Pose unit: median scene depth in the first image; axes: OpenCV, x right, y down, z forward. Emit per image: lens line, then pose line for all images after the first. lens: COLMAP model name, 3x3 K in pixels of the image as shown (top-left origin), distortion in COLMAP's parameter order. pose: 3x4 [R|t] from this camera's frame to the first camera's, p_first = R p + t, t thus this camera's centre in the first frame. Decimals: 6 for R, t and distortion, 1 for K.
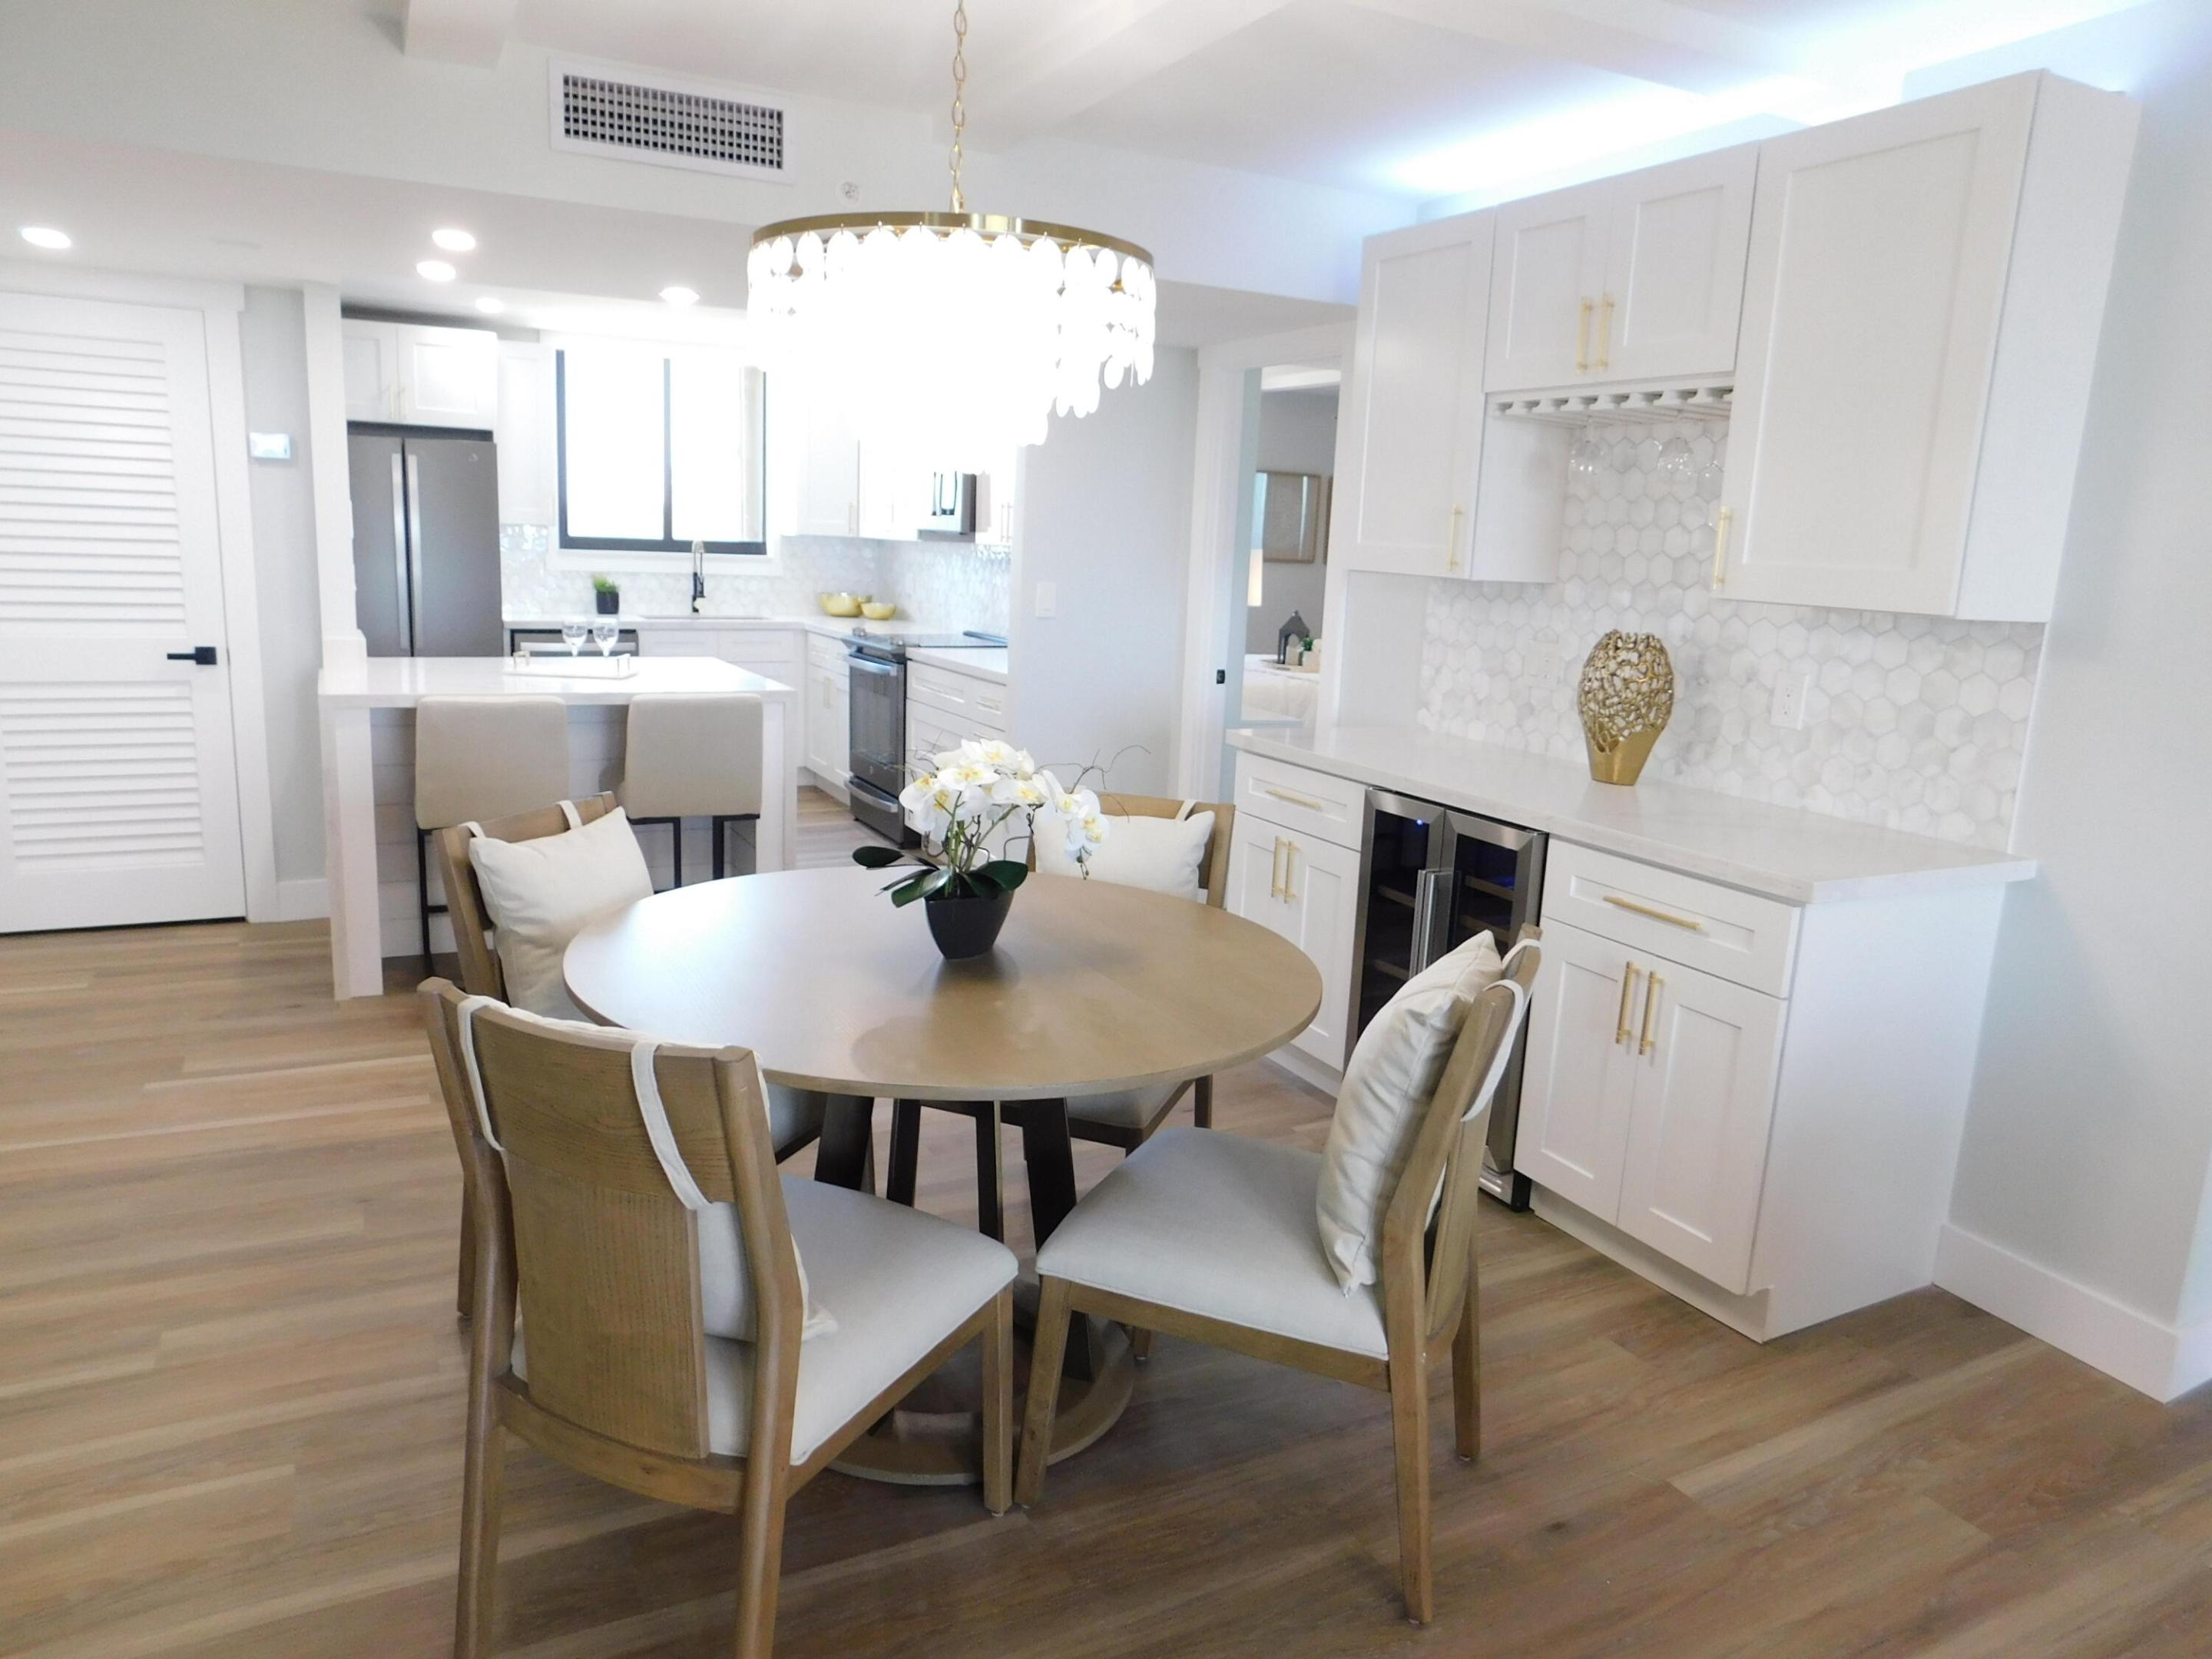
lens RADIAL K [[1466.1, 0, 1111.6], [0, 1466.1, 811.9], [0, 0, 1]] dist [-0.071733, 0.052431]
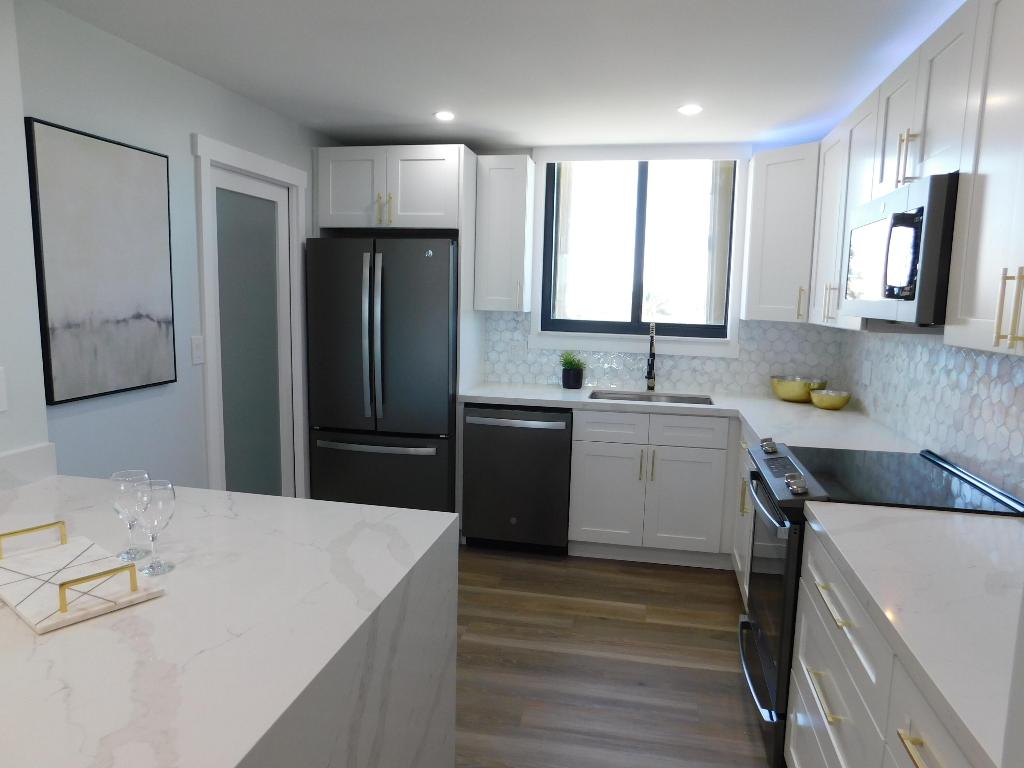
lens RADIAL K [[678.7, 0, 517.4], [0, 678.7, 387.3], [0, 0, 1]] dist [-0.071733, 0.052431]
pose [[0.772127, 0.063248, -0.632313, -0.090442], [-0.109005, 0.993469, -0.033735, -0.235103], [0.626050, 0.094973, 0.773978, 1.161259]]
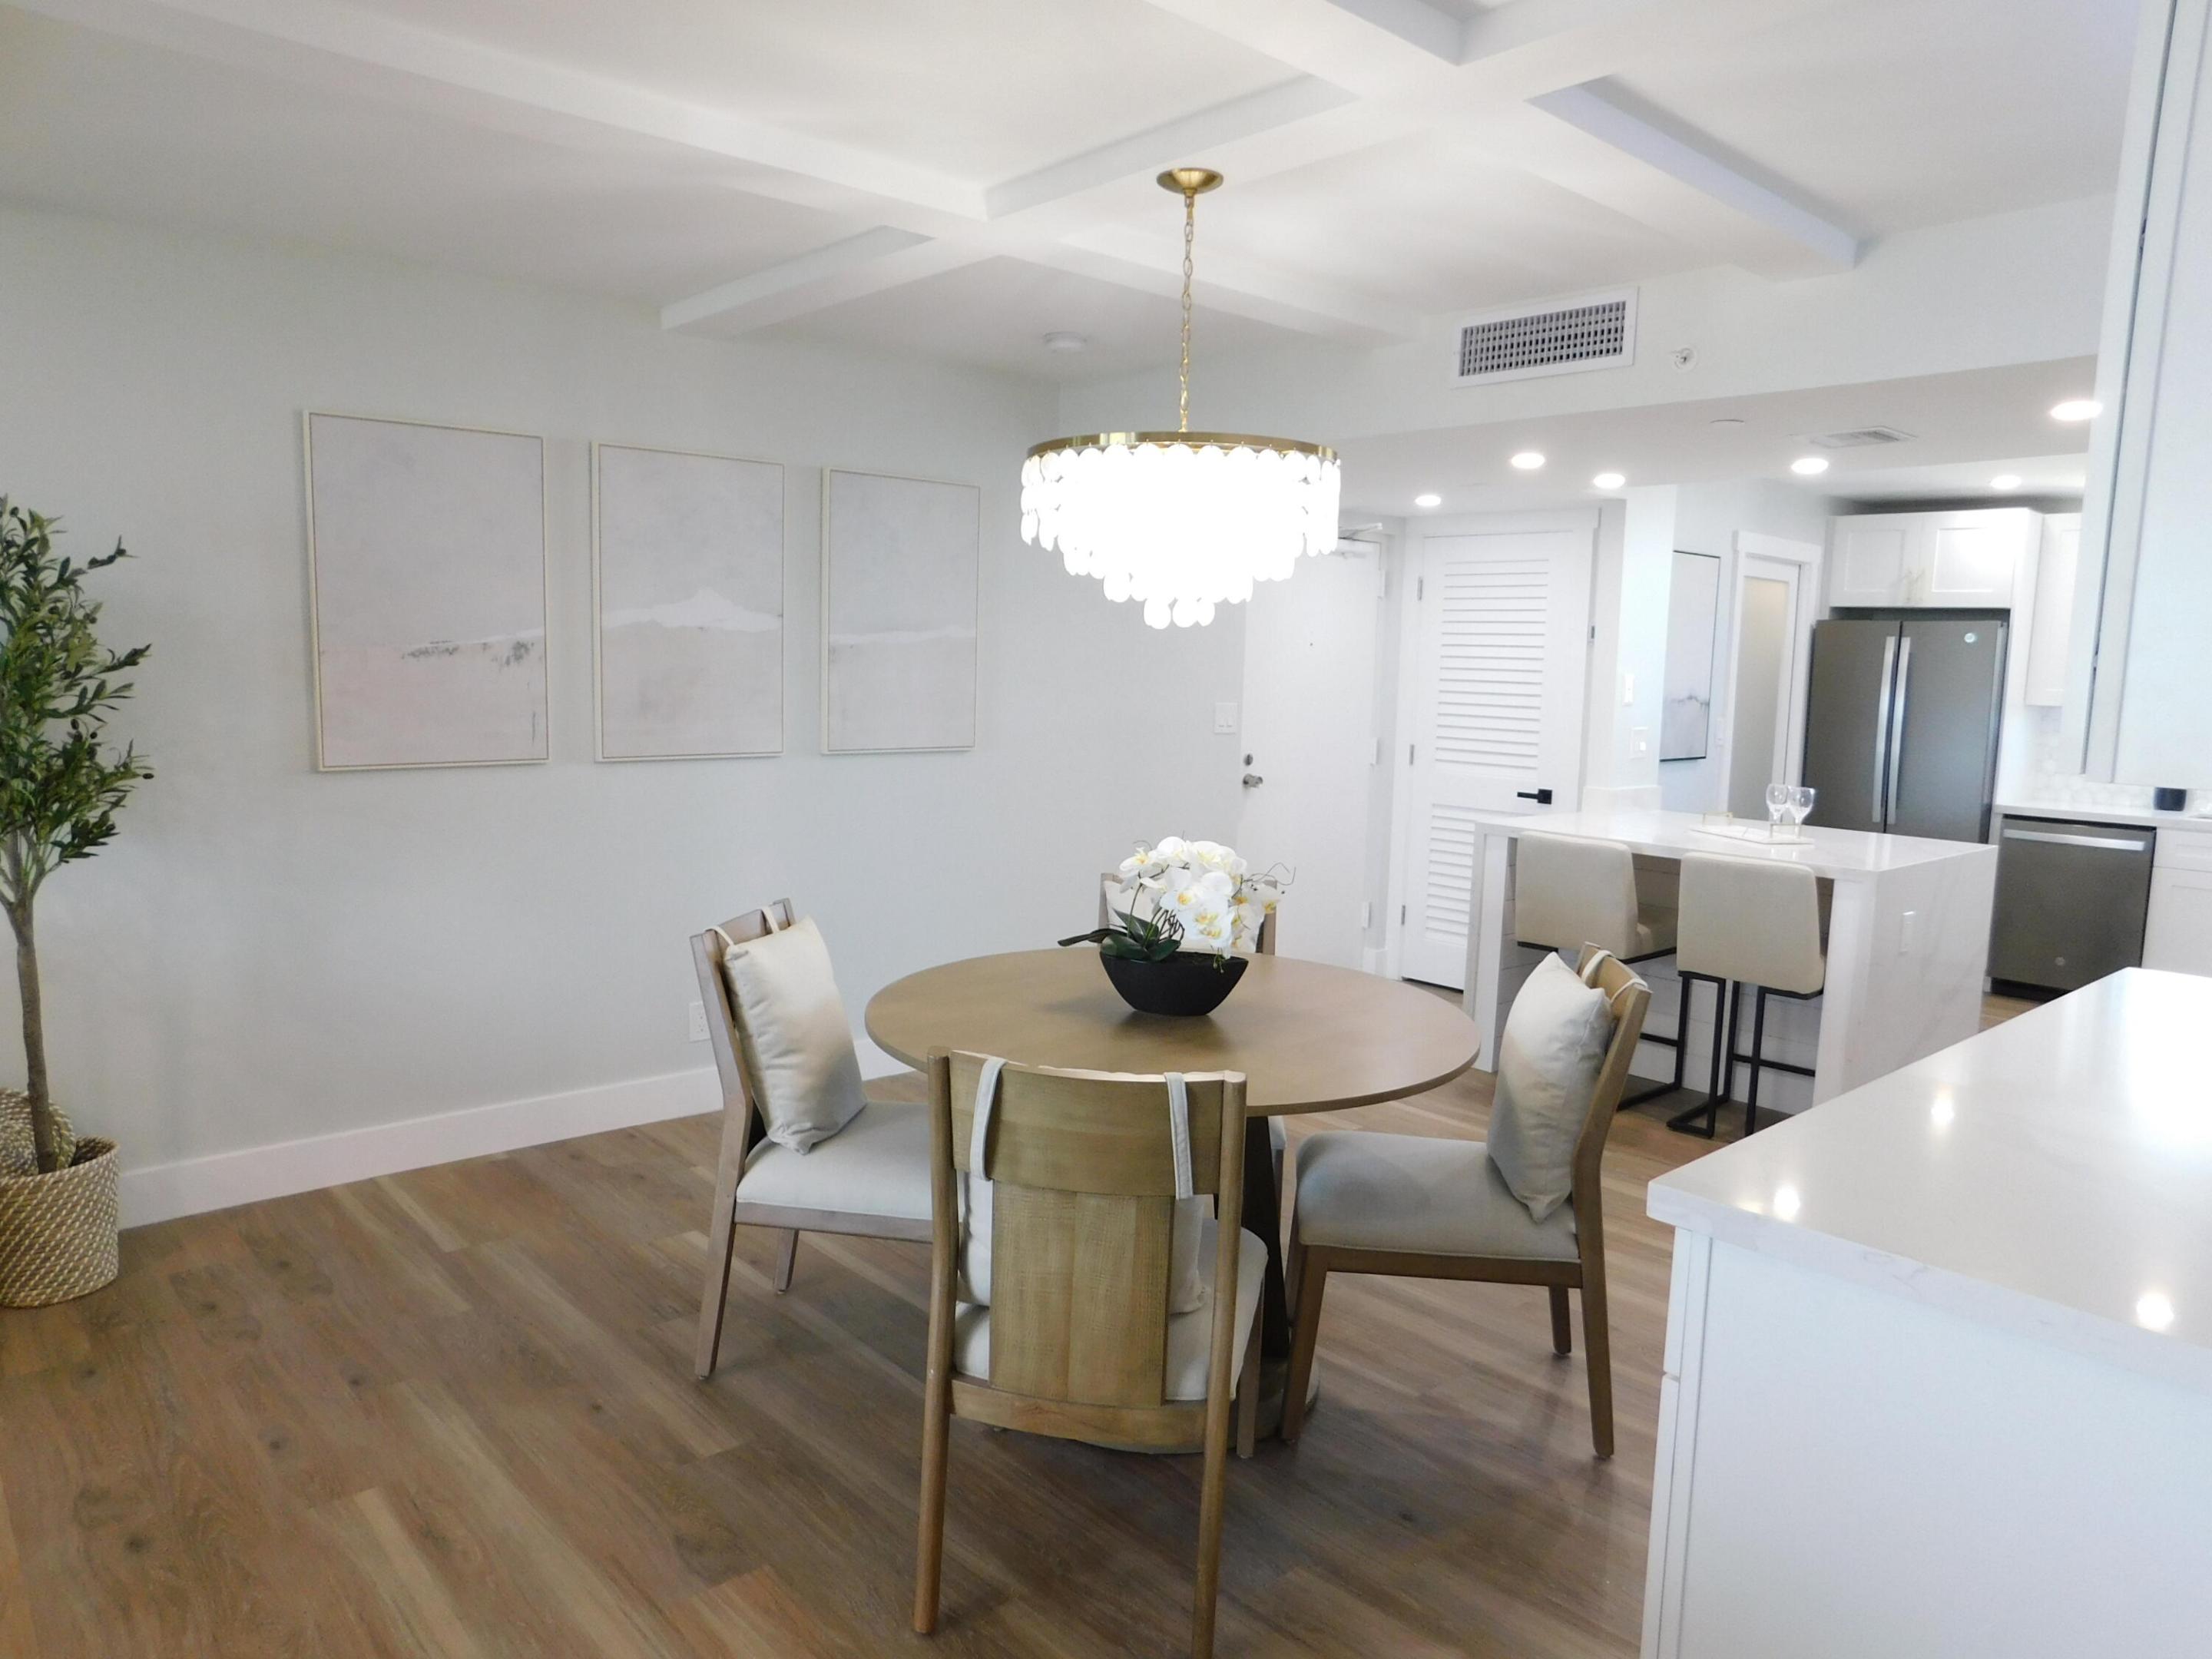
lens RADIAL K [[1466.1, 0, 1107.9], [0, 1466.1, 833.9], [0, 0, 1]] dist [-0.071733, 0.052431]
pose [[0.247930, 0.079889, -0.965478, 0.659981], [-0.197646, 0.979804, 0.030320, -0.049549], [0.948402, 0.183306, 0.258713, 0.384290]]
